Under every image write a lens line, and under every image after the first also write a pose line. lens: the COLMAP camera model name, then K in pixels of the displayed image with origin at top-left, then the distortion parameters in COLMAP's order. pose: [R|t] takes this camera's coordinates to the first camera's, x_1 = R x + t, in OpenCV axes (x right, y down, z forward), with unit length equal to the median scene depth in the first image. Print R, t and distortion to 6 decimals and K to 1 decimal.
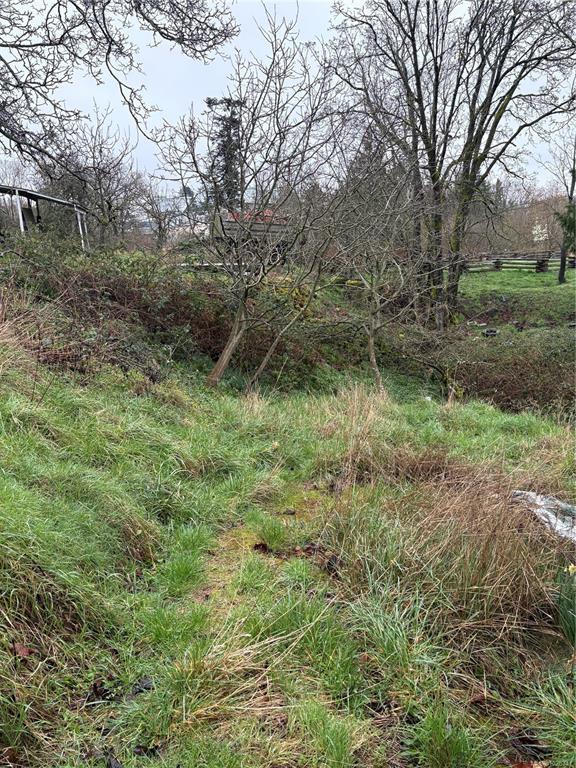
lens RADIAL K [[580.5, 0, 288.1], [0, 580.5, 384.4], [0, 0, 1]] dist [0.003934, 0.001079]
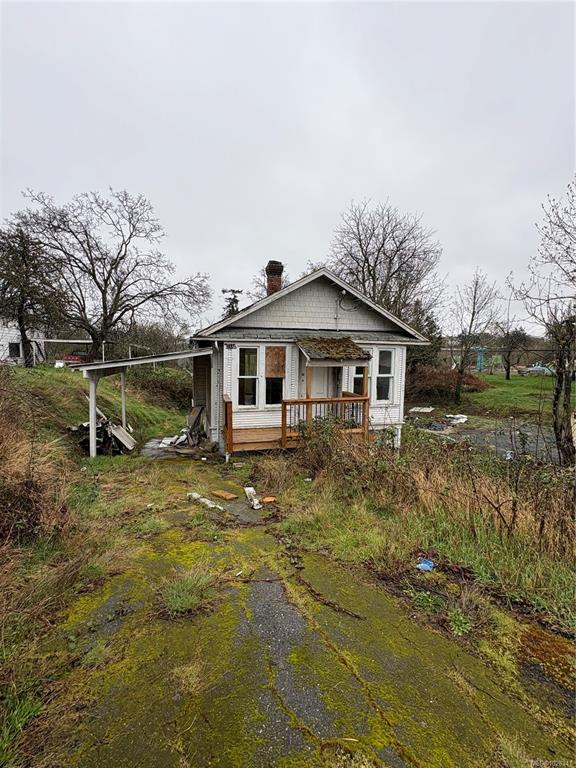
lens RADIAL K [[358.8, 0, 287.0], [0, 358.8, 382.2], [0, 0, 1]] dist [-0.000417, 0.000088]
pose [[0.999634, 0.017072, 0.021007, 0.064574], [-0.013495, 0.987032, -0.159957, 0.023699], [-0.023465, 0.159614, 0.986901, -0.185855]]
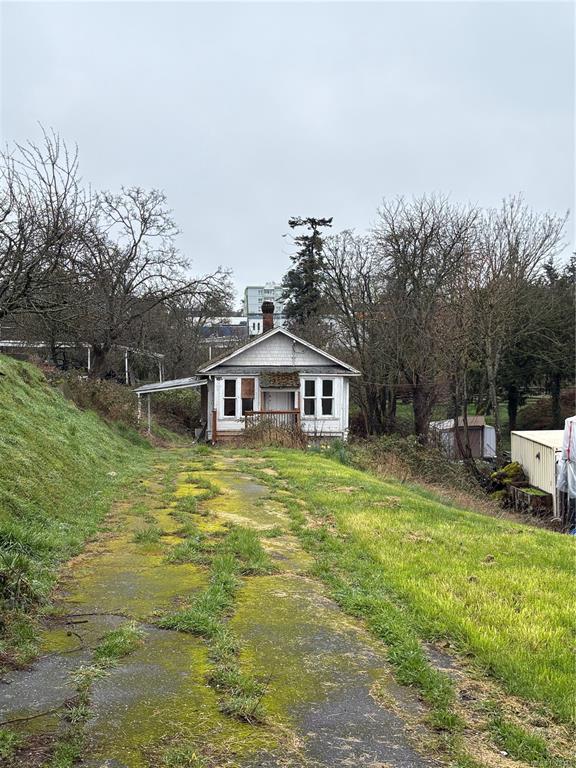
lens RADIAL K [[969.6, 0, 288.0], [0, 969.6, 384.8], [0, 0, 1]] dist [-0.005460, 0.000000]
pose [[0.981976, 0.019949, -0.187949, 0.167440], [-0.055276, 0.981249, -0.184650, 0.081811], [0.180741, 0.191711, 0.964666, -0.515882]]
